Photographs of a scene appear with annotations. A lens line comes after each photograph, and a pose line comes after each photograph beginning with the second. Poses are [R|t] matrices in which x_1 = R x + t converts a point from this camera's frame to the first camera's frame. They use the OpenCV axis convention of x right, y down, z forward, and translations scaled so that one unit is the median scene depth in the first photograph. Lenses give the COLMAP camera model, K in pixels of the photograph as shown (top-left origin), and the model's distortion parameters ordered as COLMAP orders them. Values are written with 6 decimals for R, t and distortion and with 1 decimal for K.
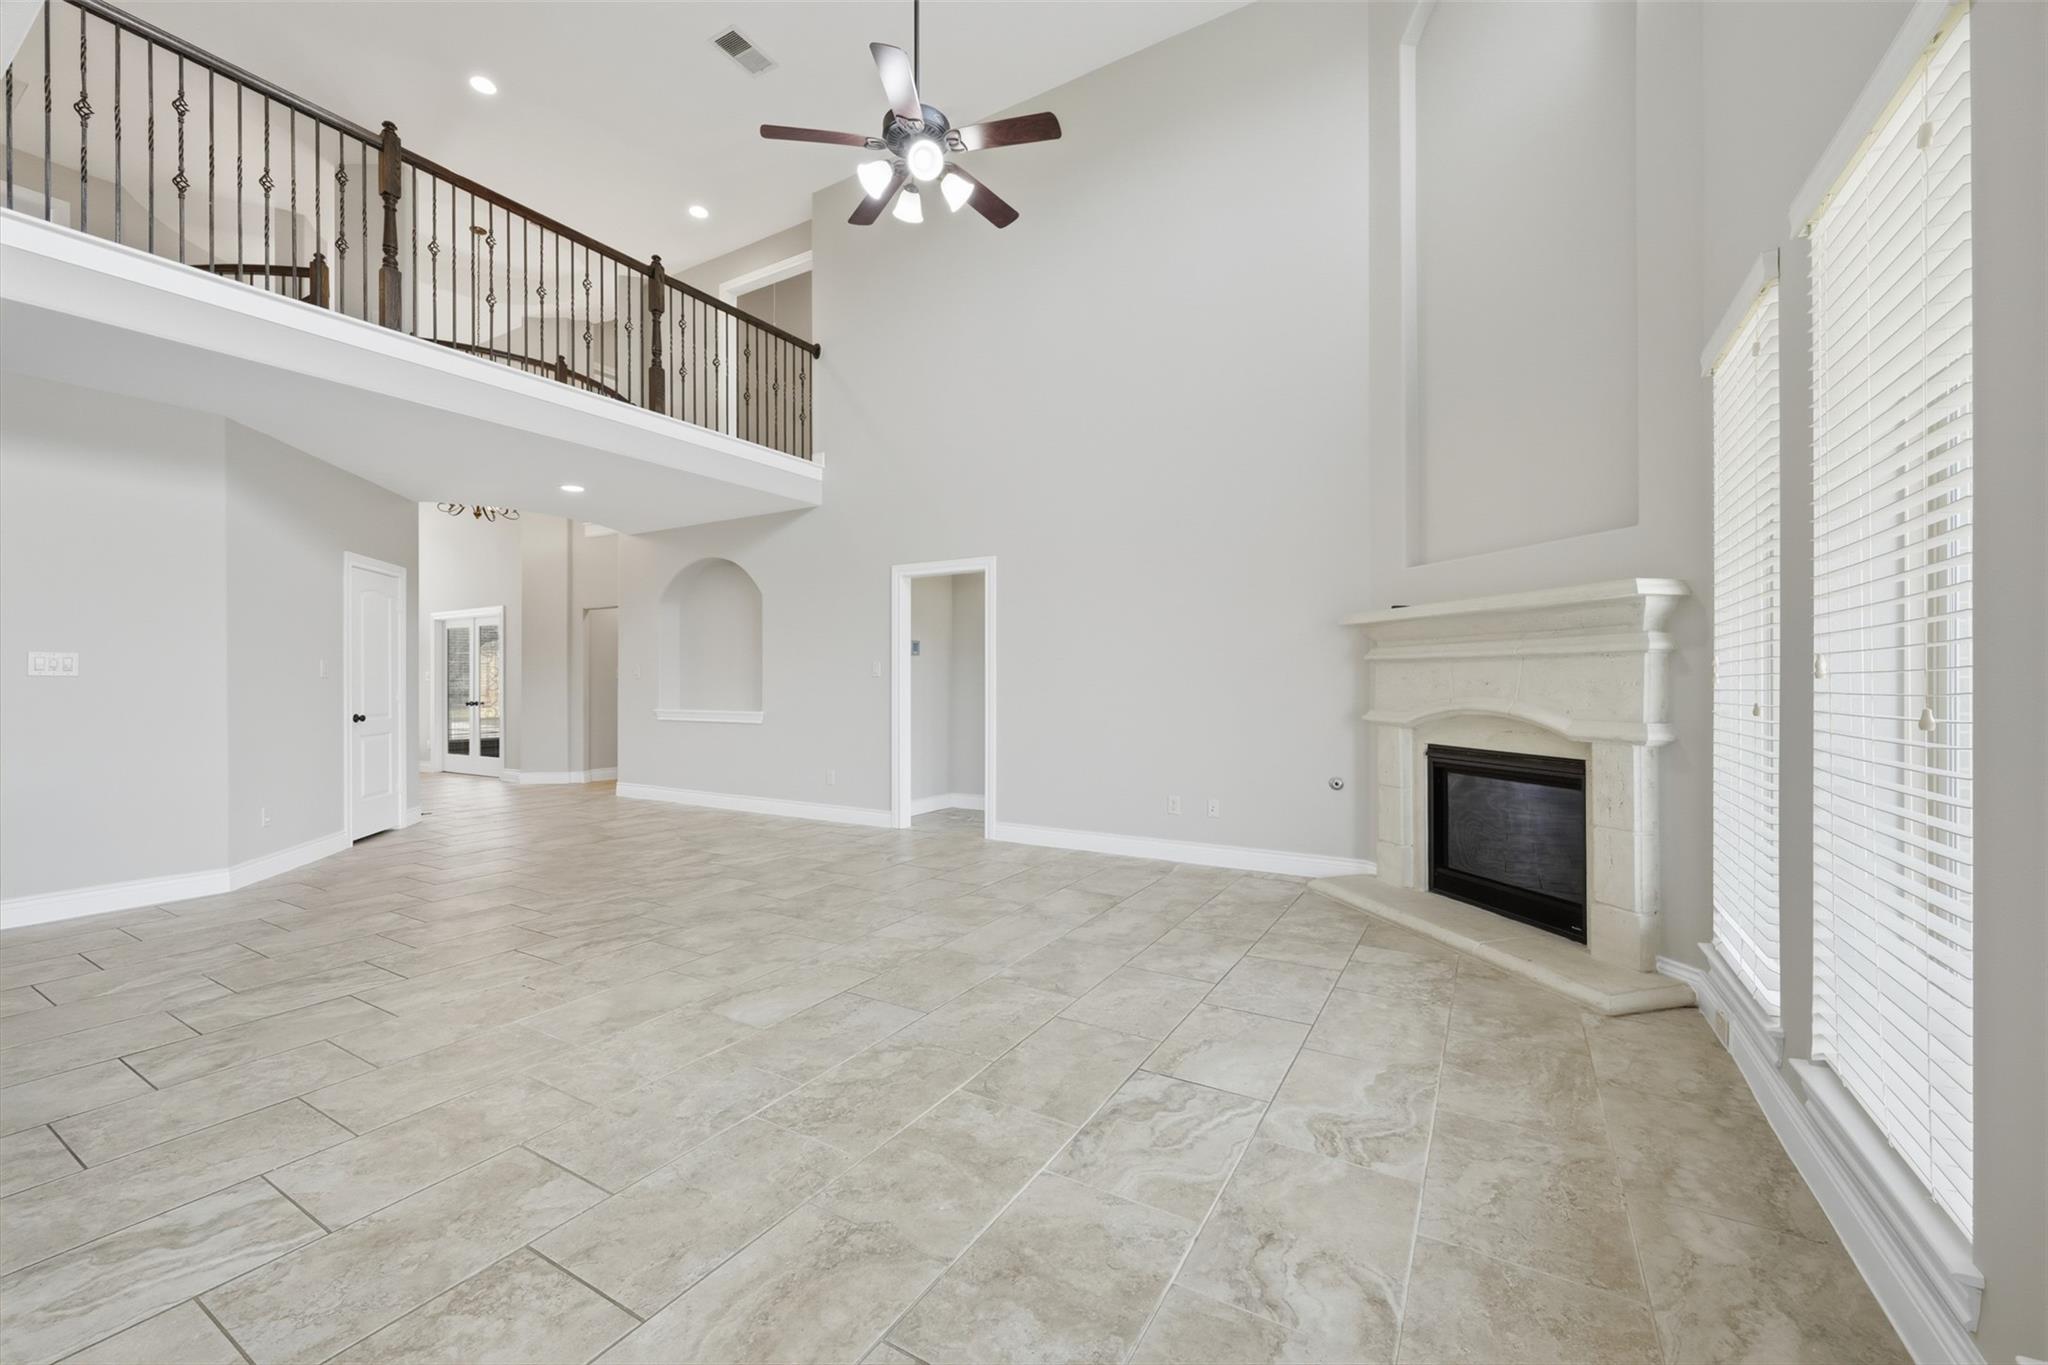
lens RADIAL K [[799.5, 0, 1022.9], [0, 799.5, 692.4], [0, 0, 1]] dist [-0.001913, 0.000741]
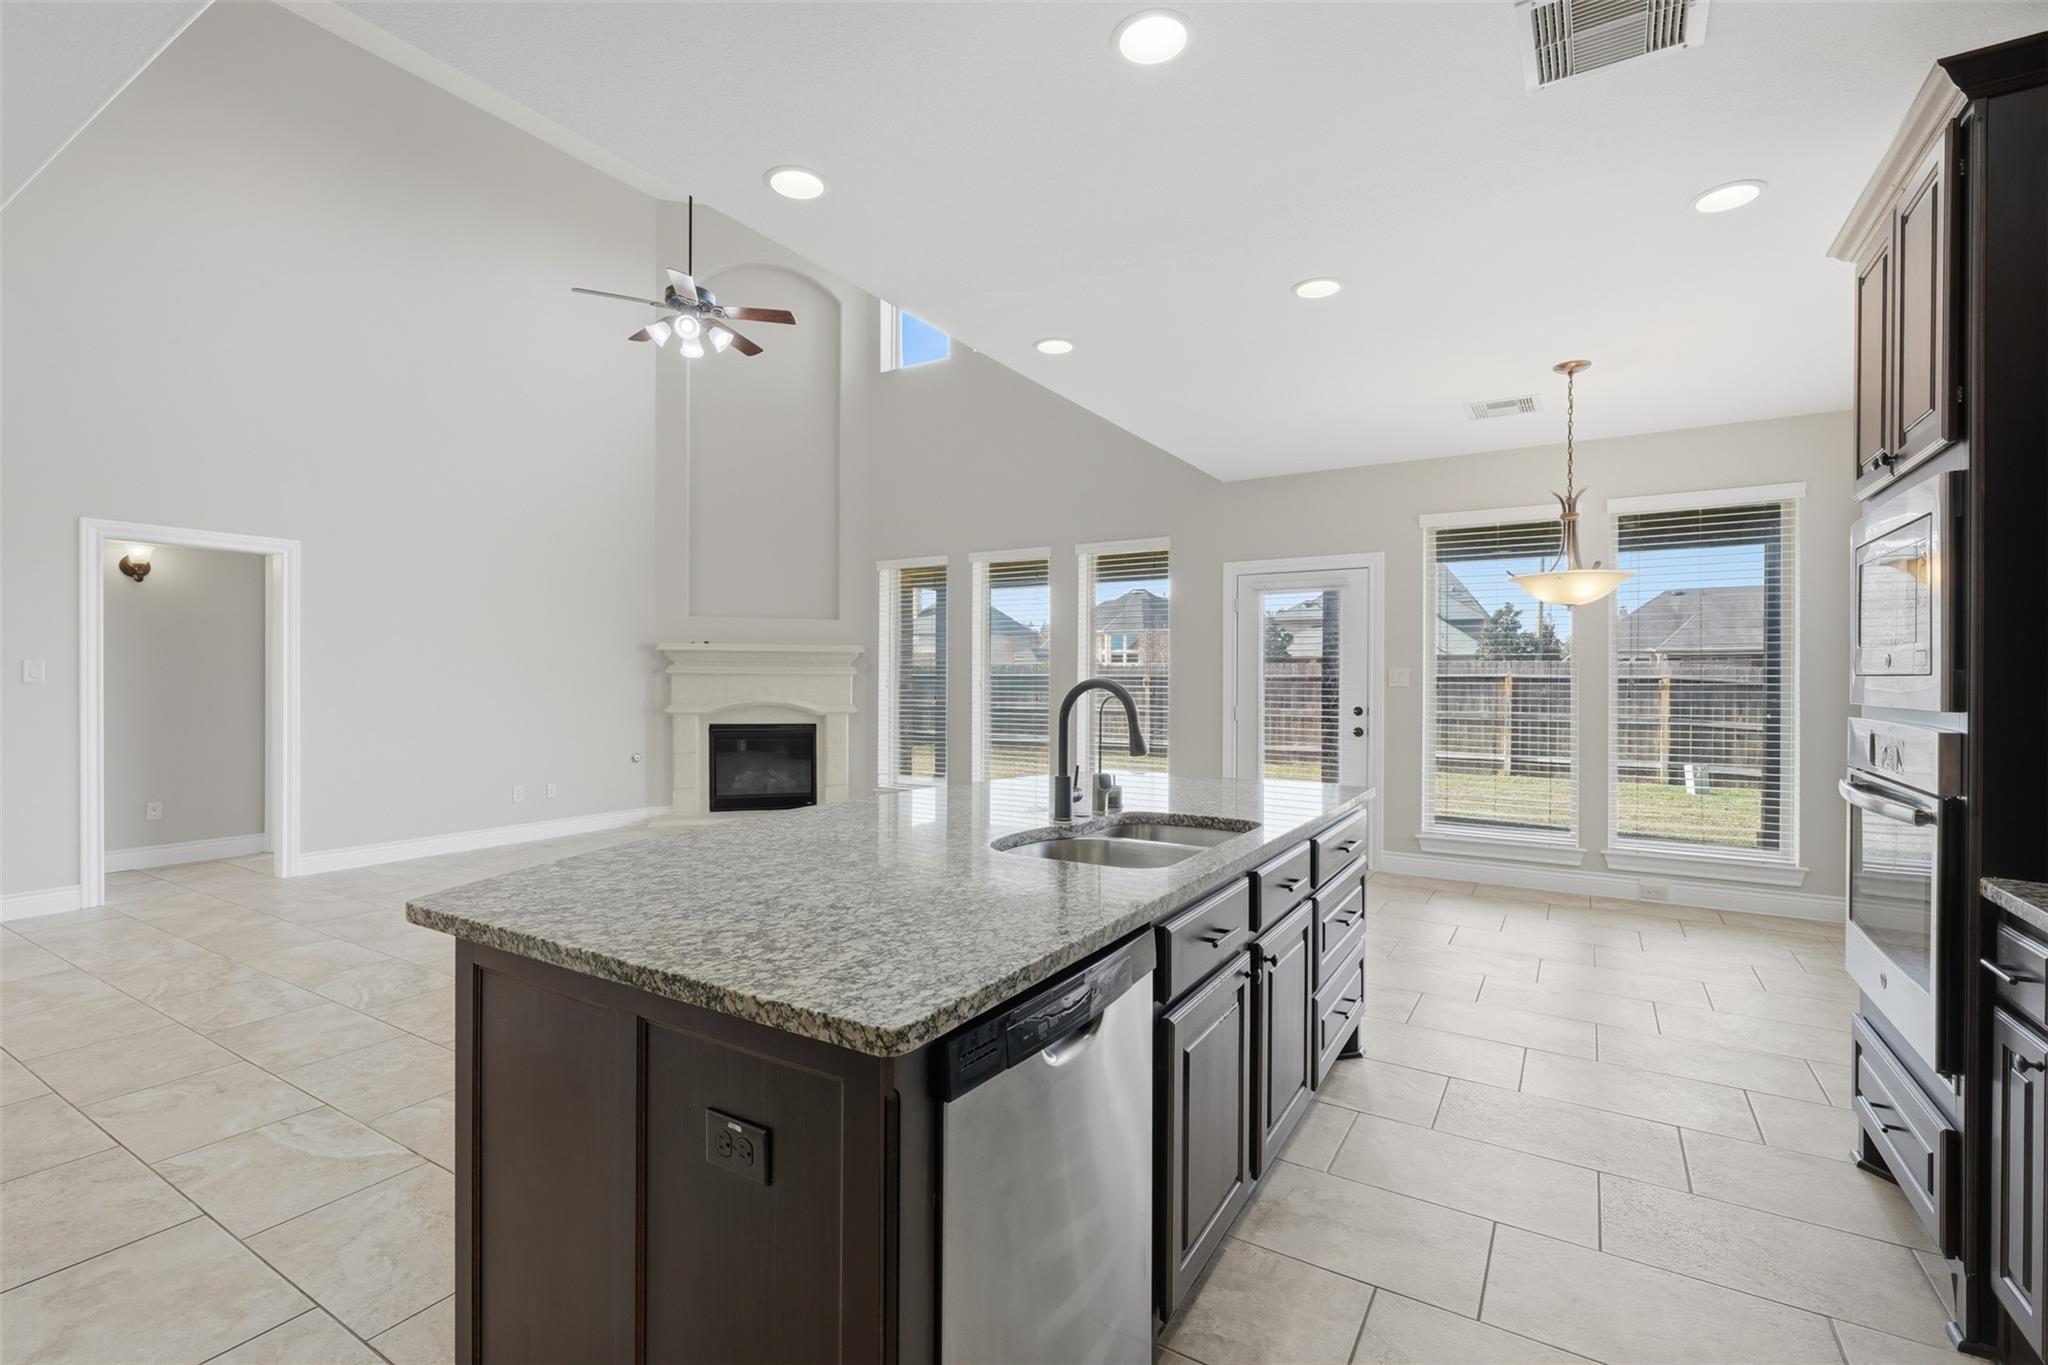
lens RADIAL K [[903.8, 0, 1013.5], [0, 903.8, 679.7], [0, 0, 1]] dist [0.005628, -0.001737]
pose [[0.025739, 0.002982, 0.999664, -1.442365], [0.009562, 0.999949, -0.003229, -0.017940], [-0.999623, 0.009642, 0.025709, 0.332493]]
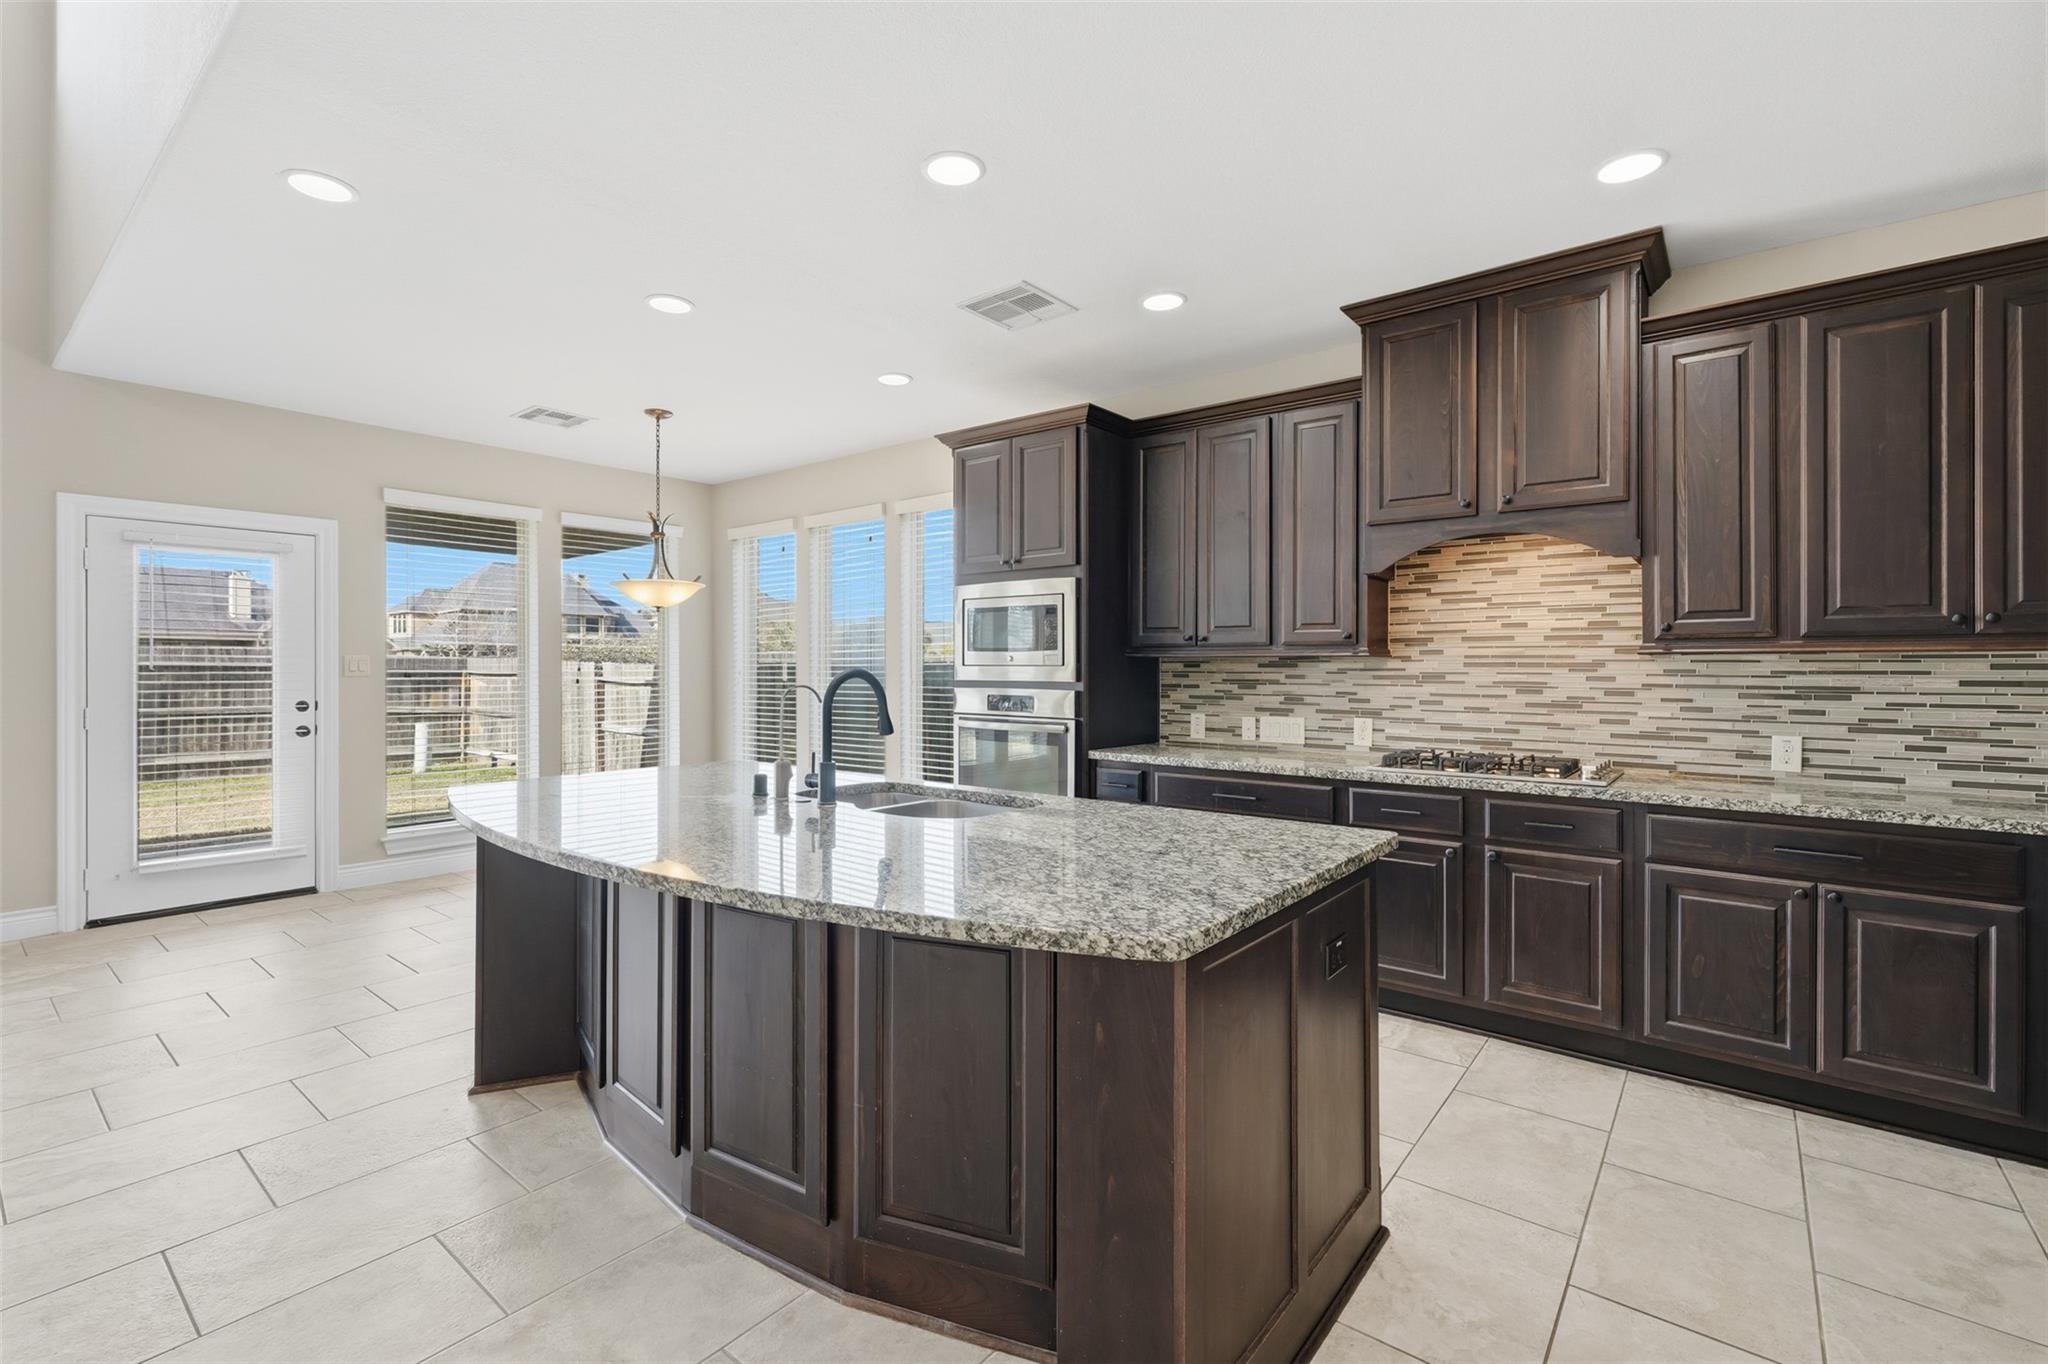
lens RADIAL K [[903.8, 0, 1006.0], [0, 903.8, 666.1], [0, 0, 1]] dist [0.005628, -0.001737]
pose [[-0.987530, 0.004377, 0.157371, -1.083958], [0.006081, 0.999928, 0.010352, -0.027834], [-0.157315, 0.011180, -0.987485, 0.882909]]
